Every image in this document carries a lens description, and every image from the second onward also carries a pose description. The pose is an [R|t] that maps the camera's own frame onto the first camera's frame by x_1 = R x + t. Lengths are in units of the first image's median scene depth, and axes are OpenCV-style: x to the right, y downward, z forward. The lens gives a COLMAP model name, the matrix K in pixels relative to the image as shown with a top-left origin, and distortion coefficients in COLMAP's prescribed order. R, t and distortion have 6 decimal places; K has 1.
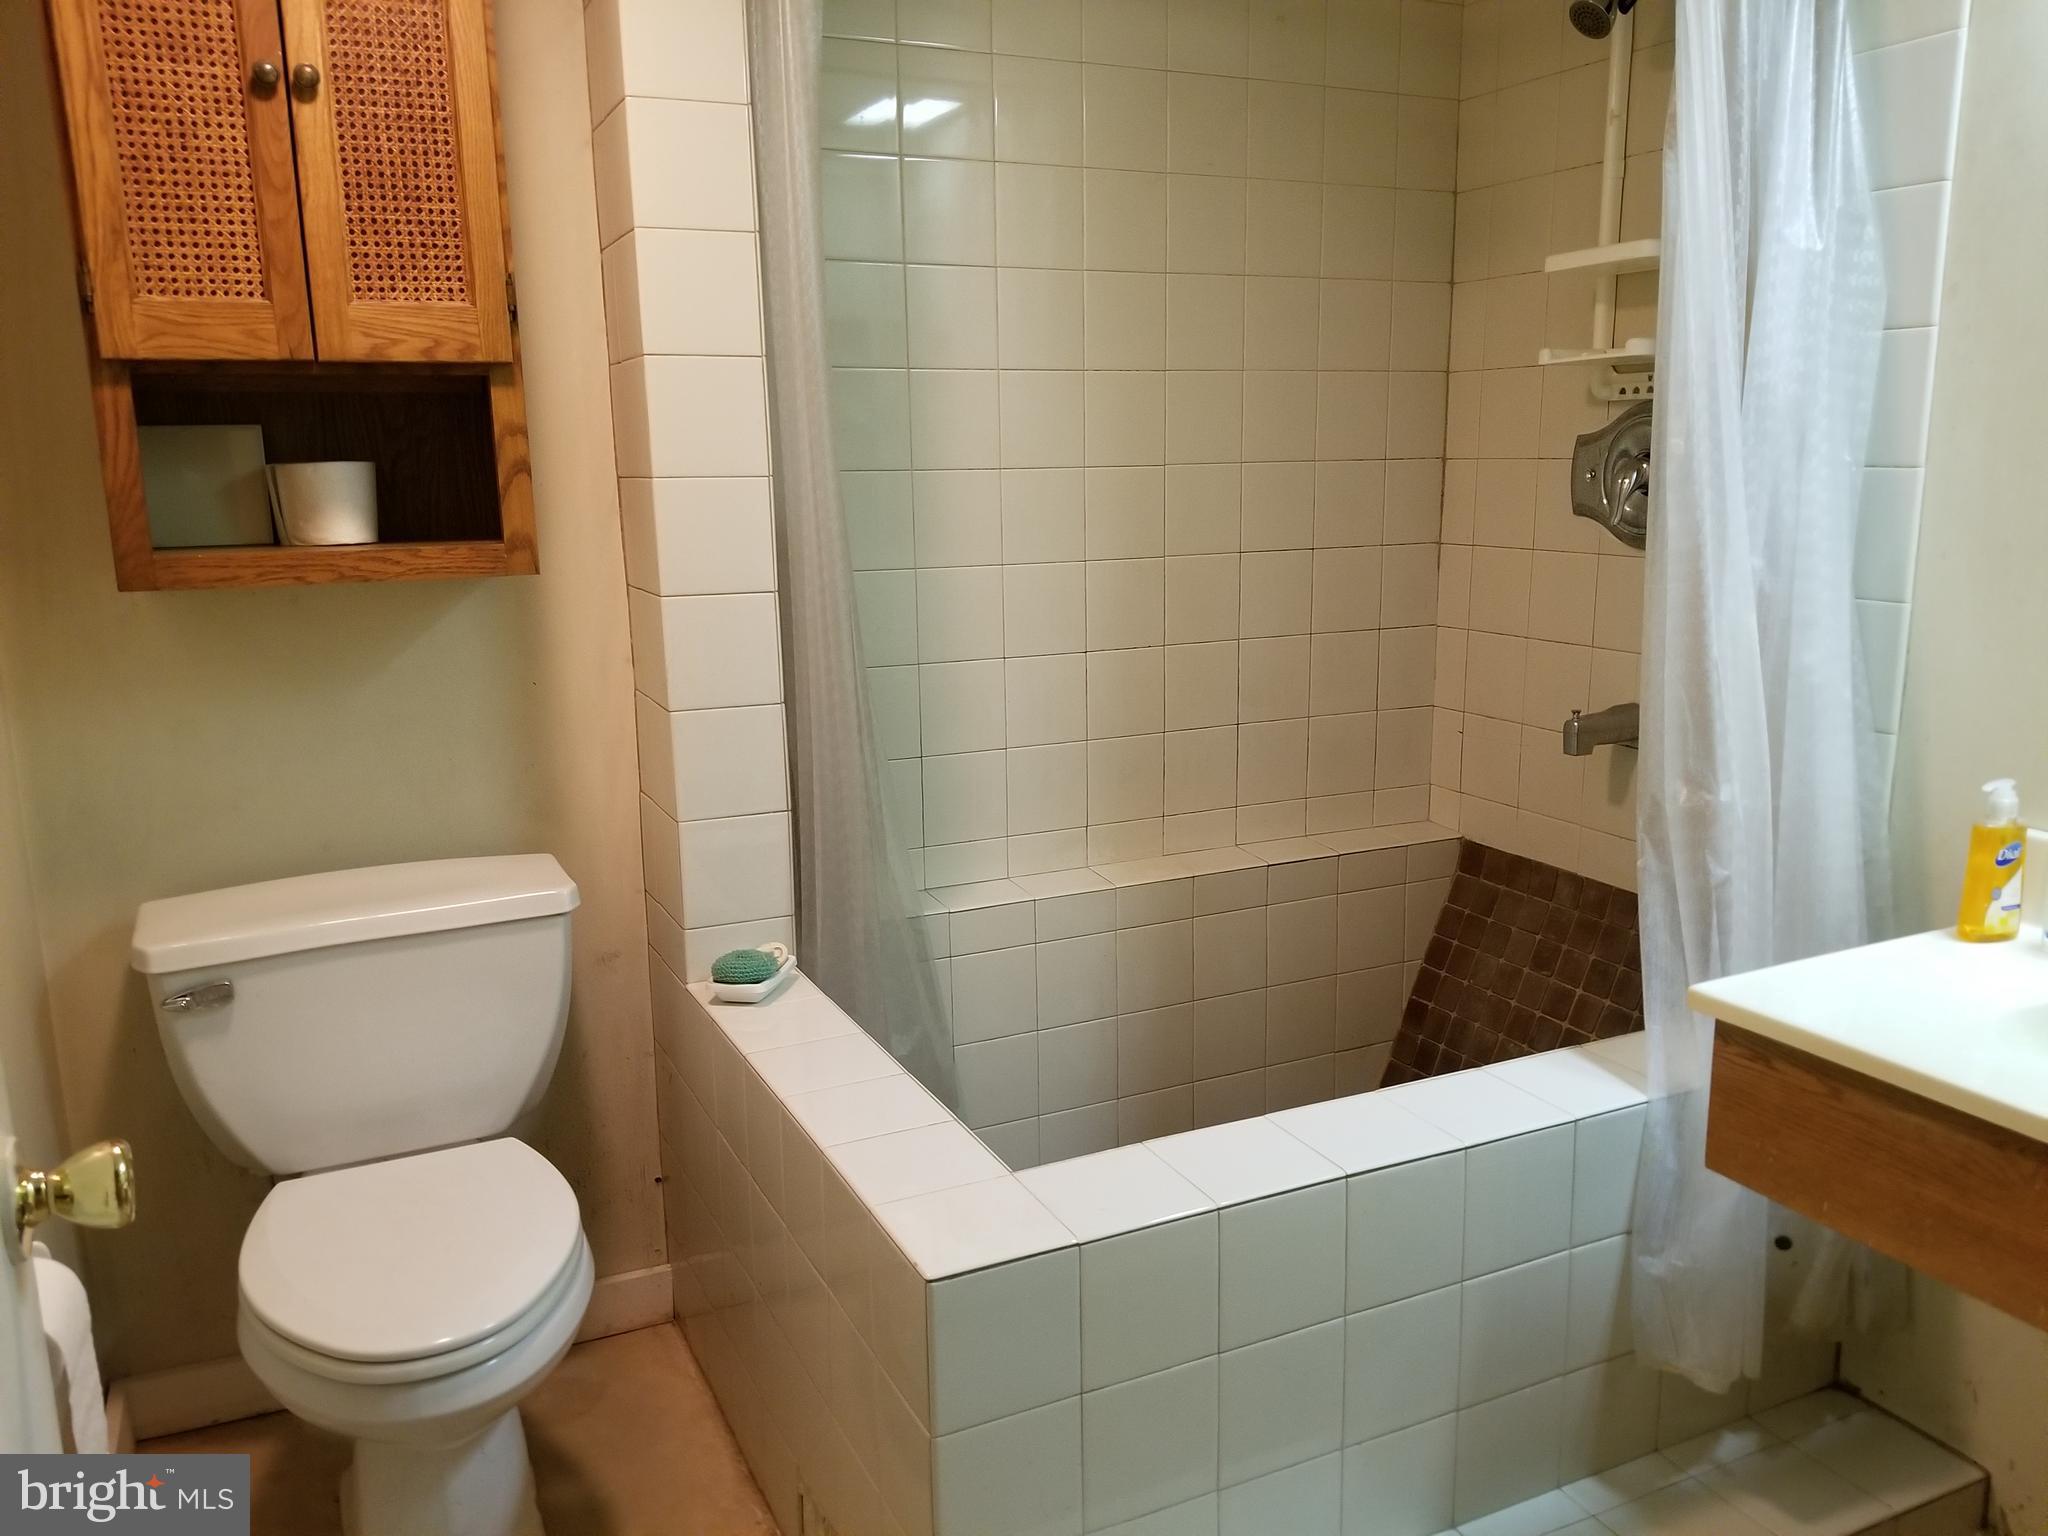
lens RADIAL K [[1609.7, 0, 1029.1], [0, 1609.7, 776.4], [0, 0, 1]] dist [0.071312, -0.126164]
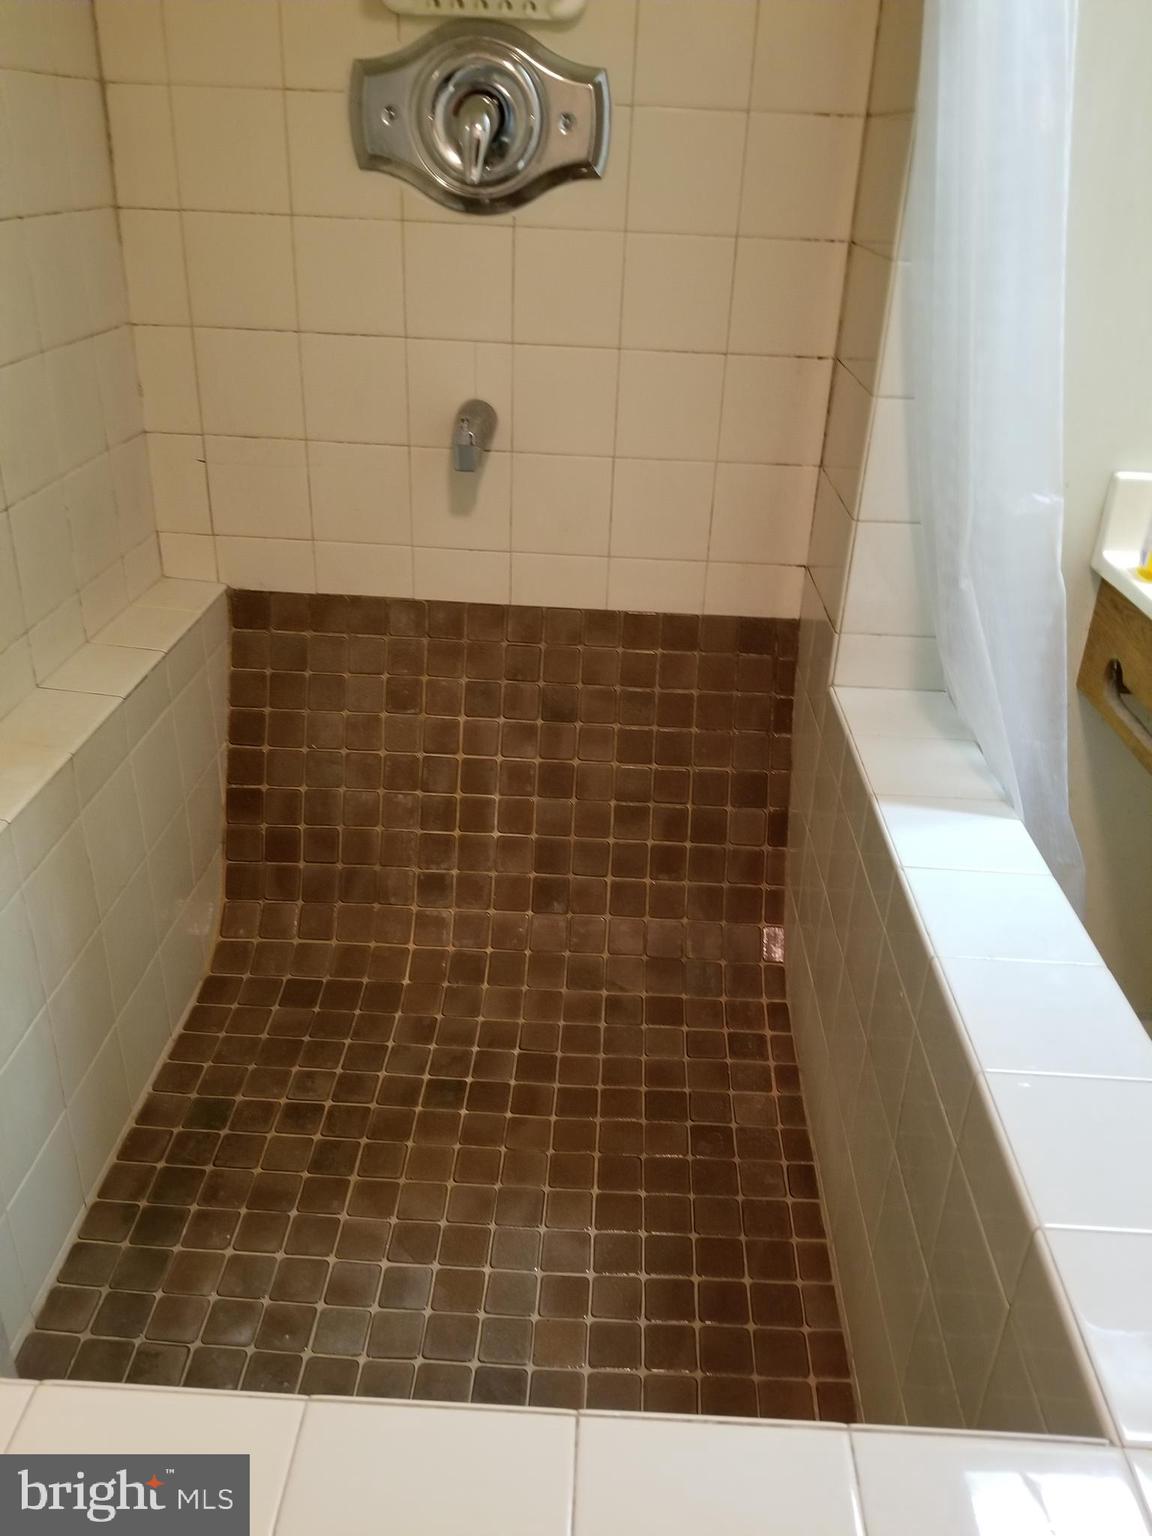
lens RADIAL K [[1207.3, 0, 584.5], [0, 1207.3, 744.7], [0, 0, 1]] dist [0.071312, -0.126164]
pose [[0.451760, -0.365559, 0.813806, -0.203262], [0.133012, 0.929599, 0.343735, -0.084115], [-0.882168, -0.047039, 0.468579, 0.572780]]
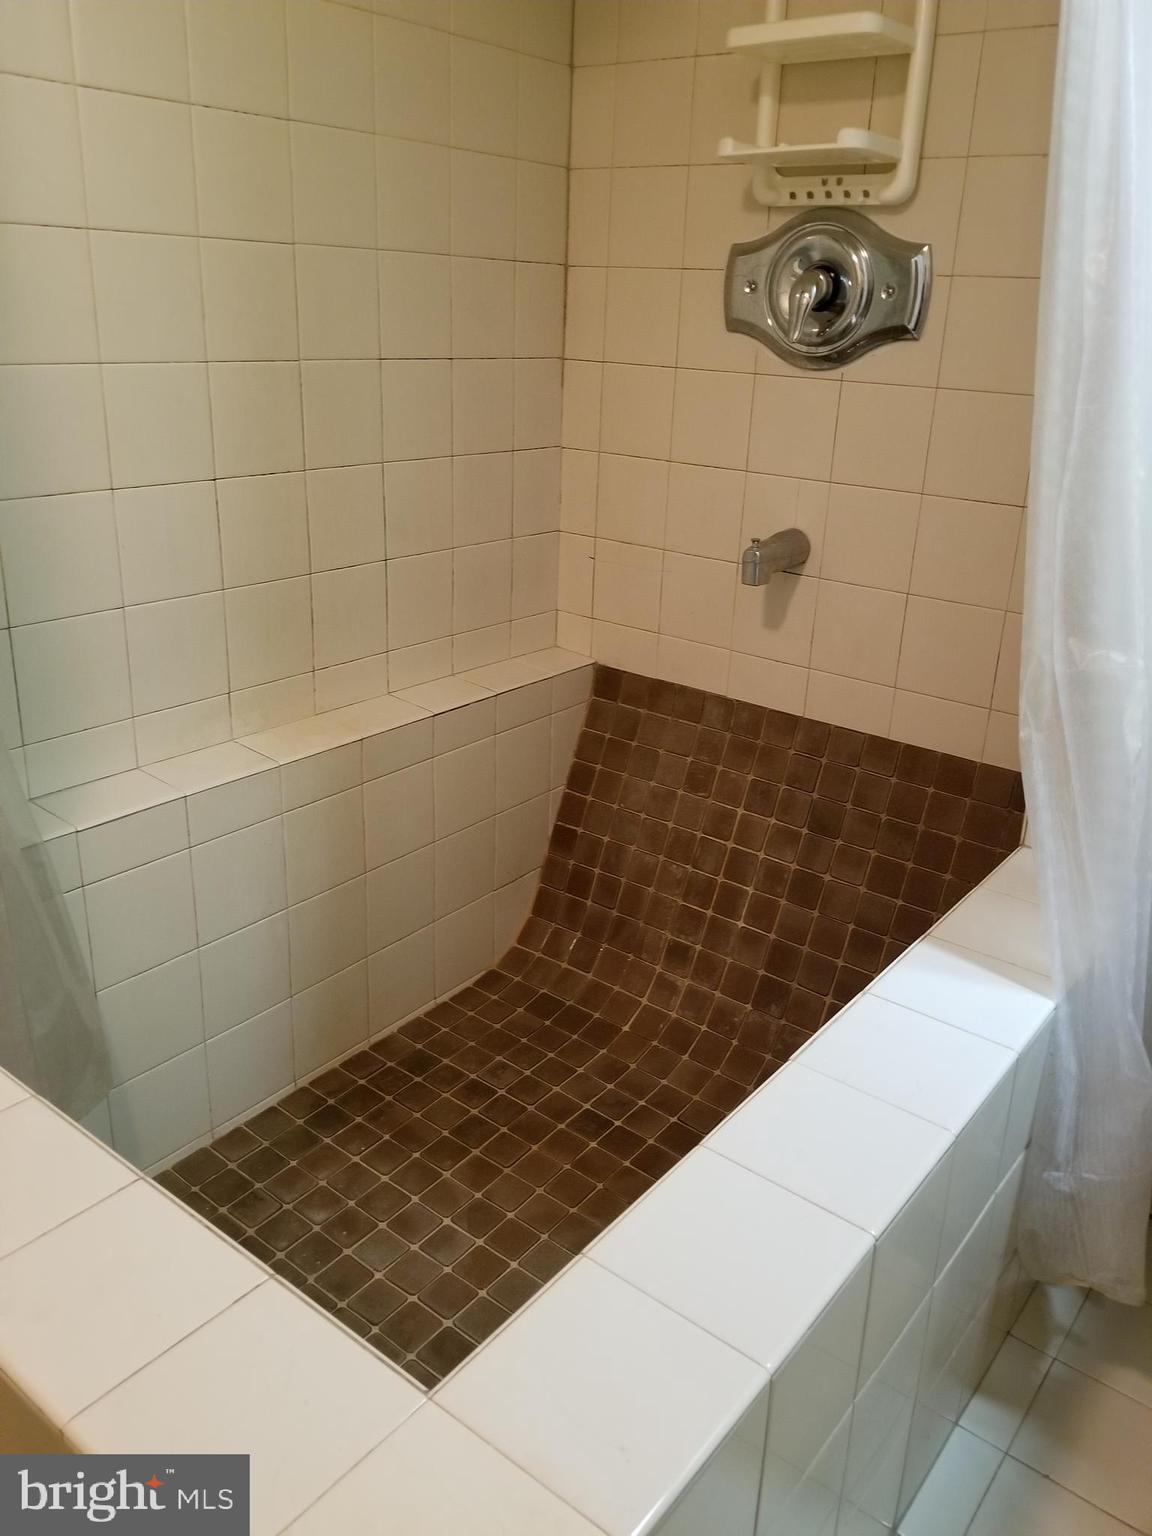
lens RADIAL K [[1207.3, 0, 605.2], [0, 1207.3, 729.8], [0, 0, 1]] dist [0.071312, -0.126164]
pose [[0.888101, -0.104844, 0.447532, -0.073929], [0.040231, 0.987632, 0.151538, -0.037264], [-0.457885, -0.116576, 0.881335, 0.347293]]
